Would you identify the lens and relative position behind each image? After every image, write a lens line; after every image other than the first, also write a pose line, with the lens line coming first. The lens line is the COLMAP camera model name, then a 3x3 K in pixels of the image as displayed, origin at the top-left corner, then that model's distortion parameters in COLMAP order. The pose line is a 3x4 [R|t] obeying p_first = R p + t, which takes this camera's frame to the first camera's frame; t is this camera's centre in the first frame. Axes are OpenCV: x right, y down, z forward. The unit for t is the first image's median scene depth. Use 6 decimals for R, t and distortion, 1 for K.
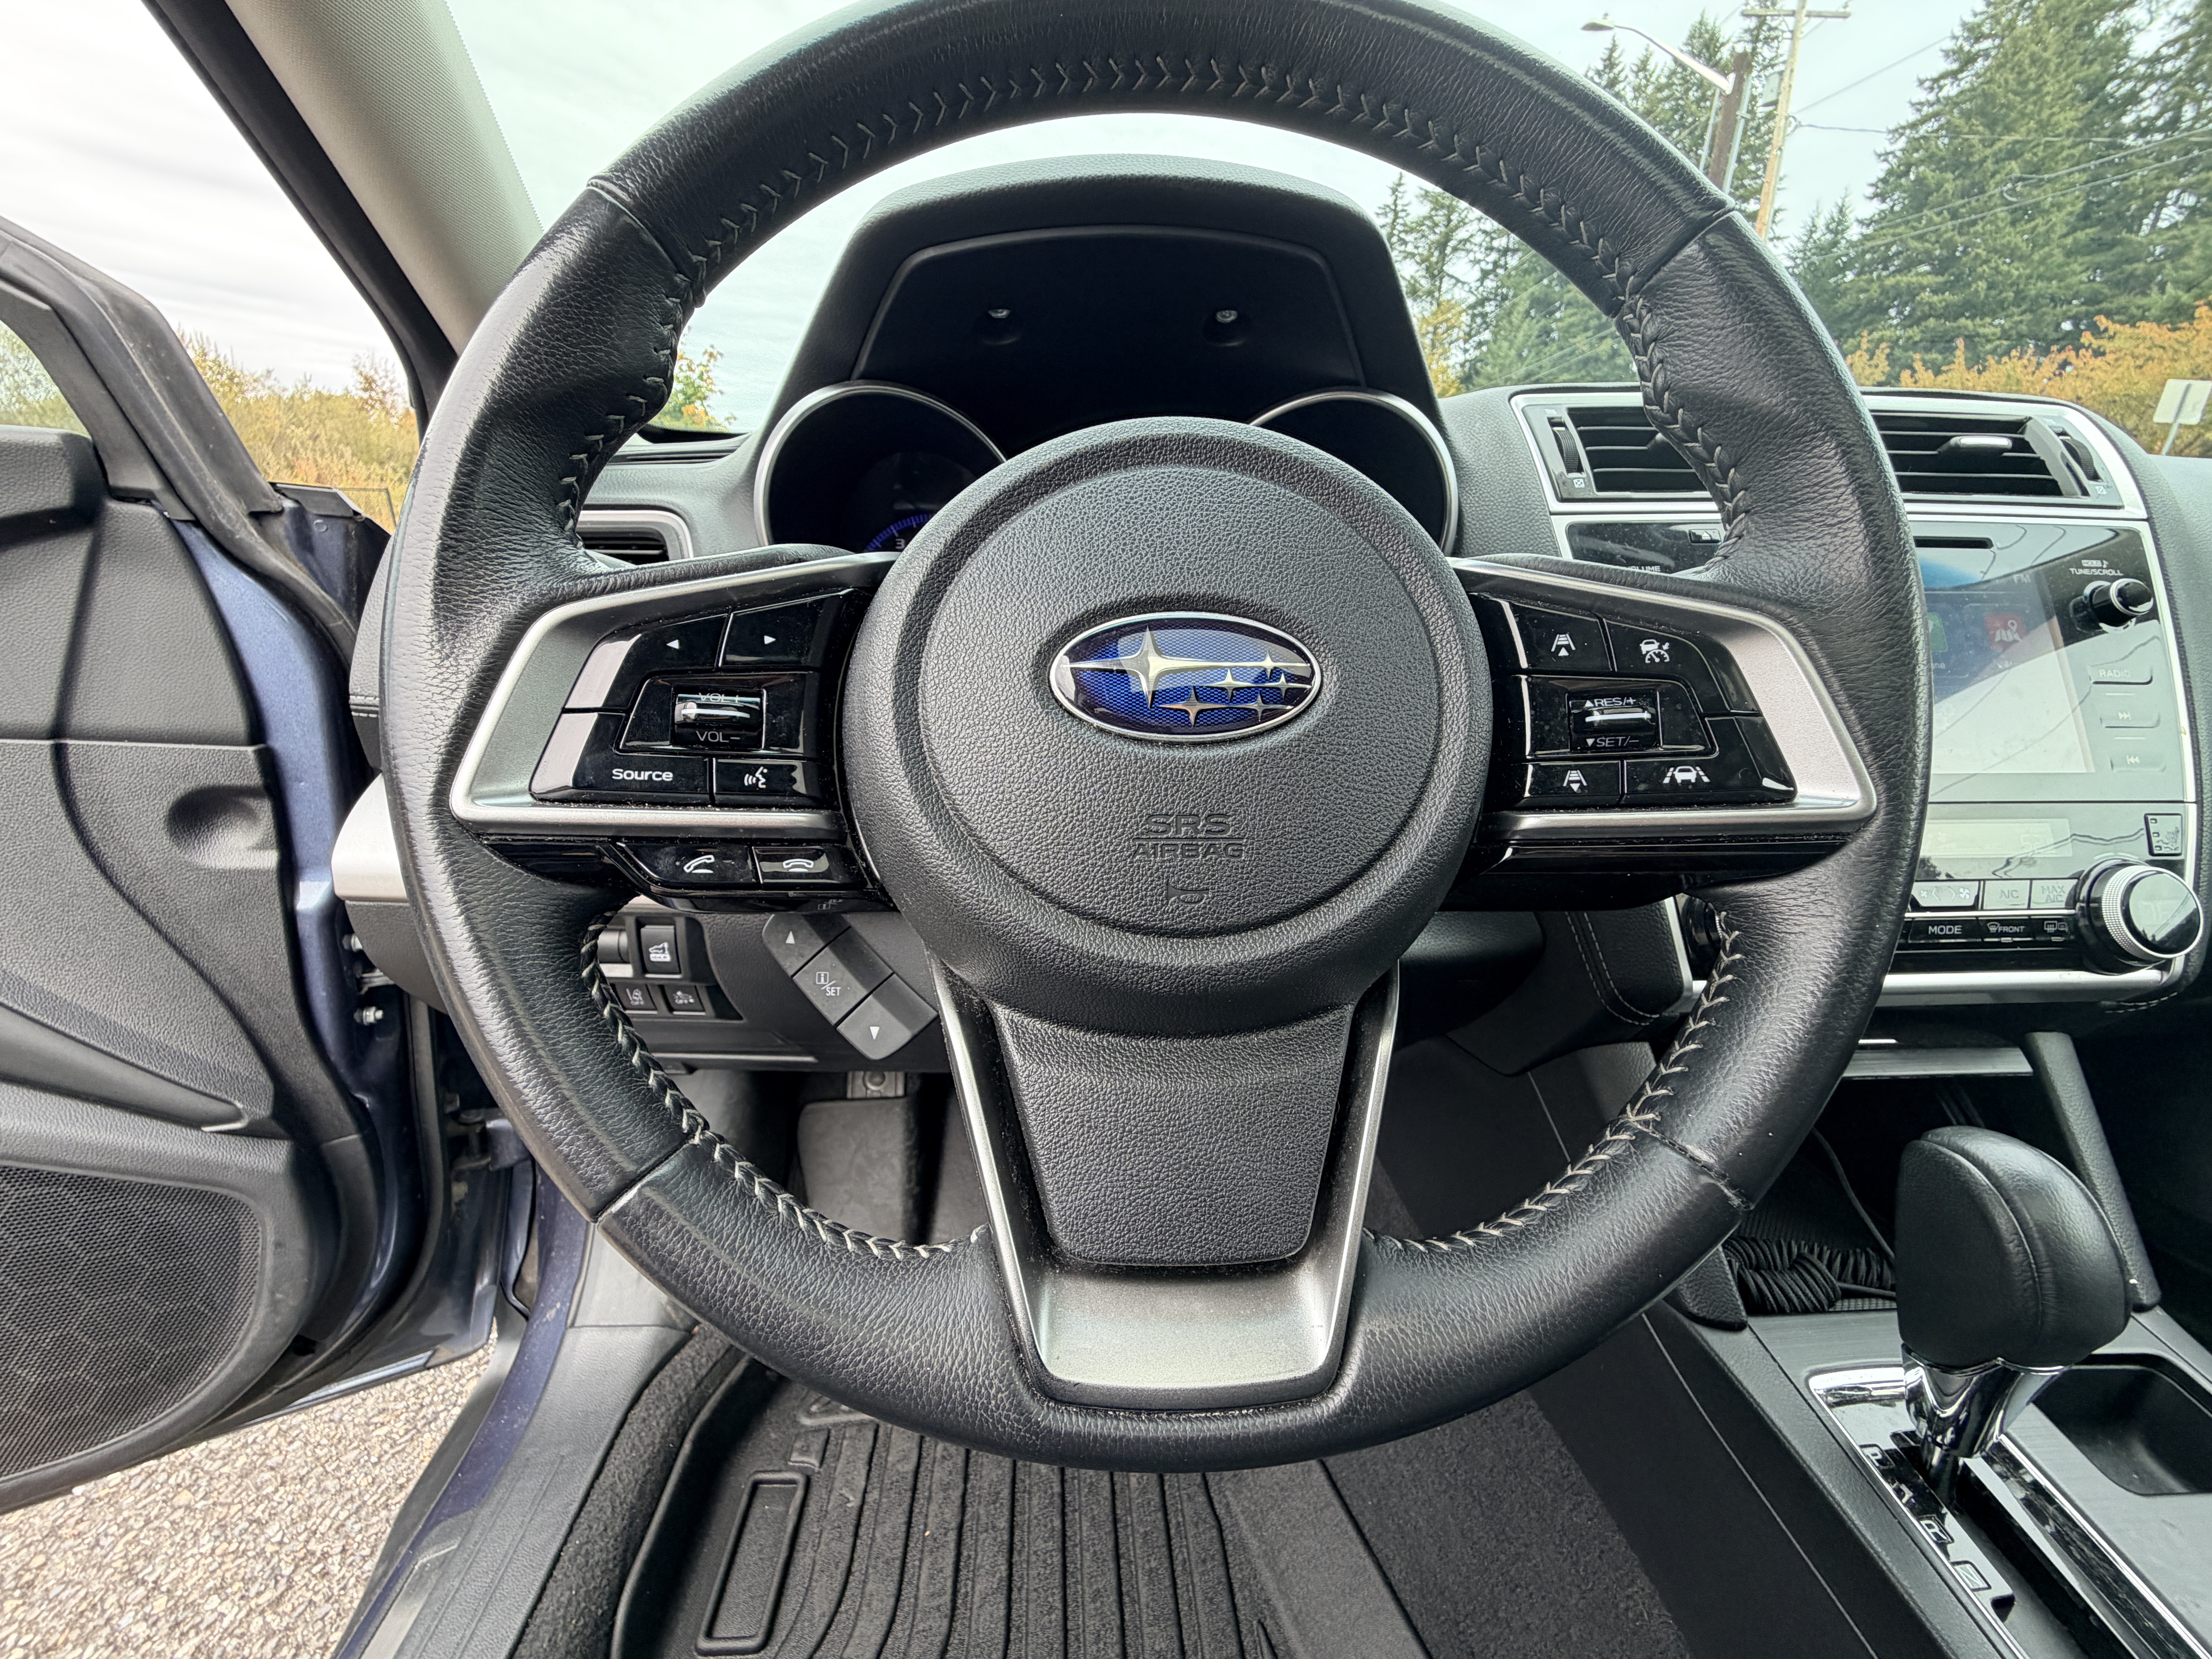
lens RADIAL K [[882.5, 0, 1086.1], [0, 882.5, 826.7], [0, 0, 1]] dist [0.004010, -0.000455]
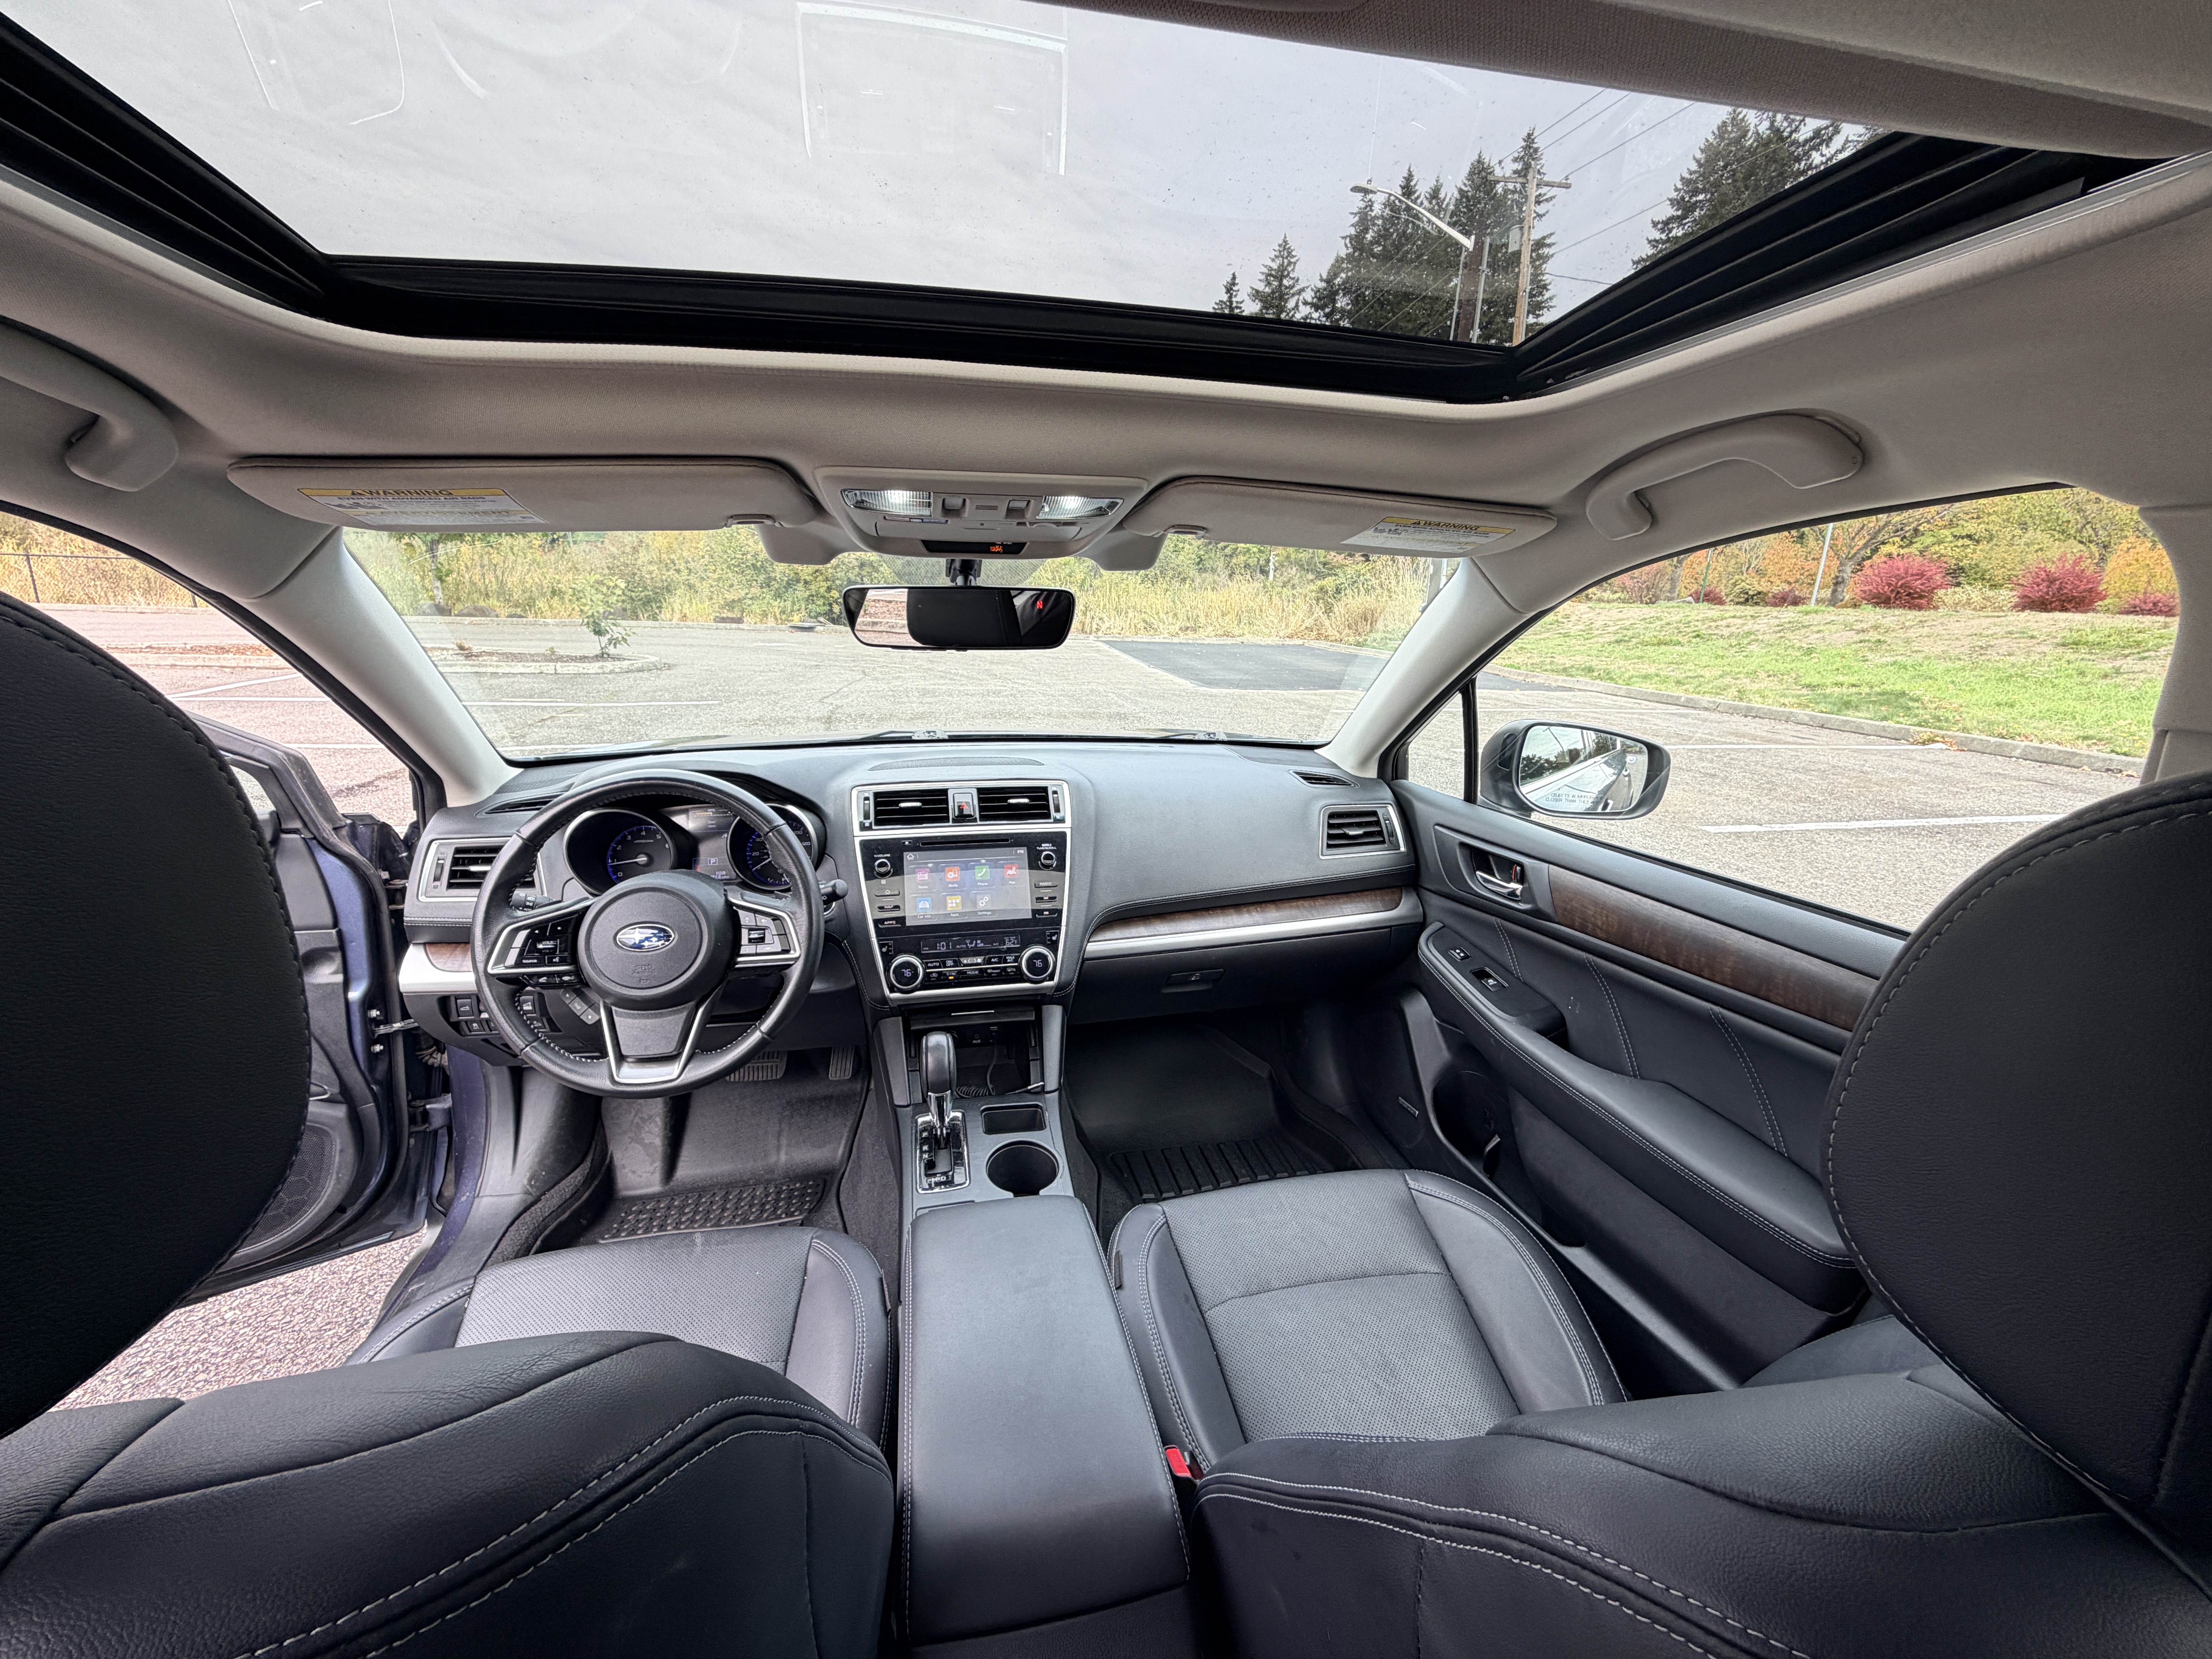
lens RADIAL K [[882.5, 0, 1092.0], [0, 882.5, 826.0], [0, 0, 1]] dist [0.004010, -0.000455]
pose [[0.989196, -0.031863, 0.143095, 0.677413], [0.040483, 0.997511, -0.057733, -0.143964], [-0.140899, 0.062902, 0.988024, -1.543165]]
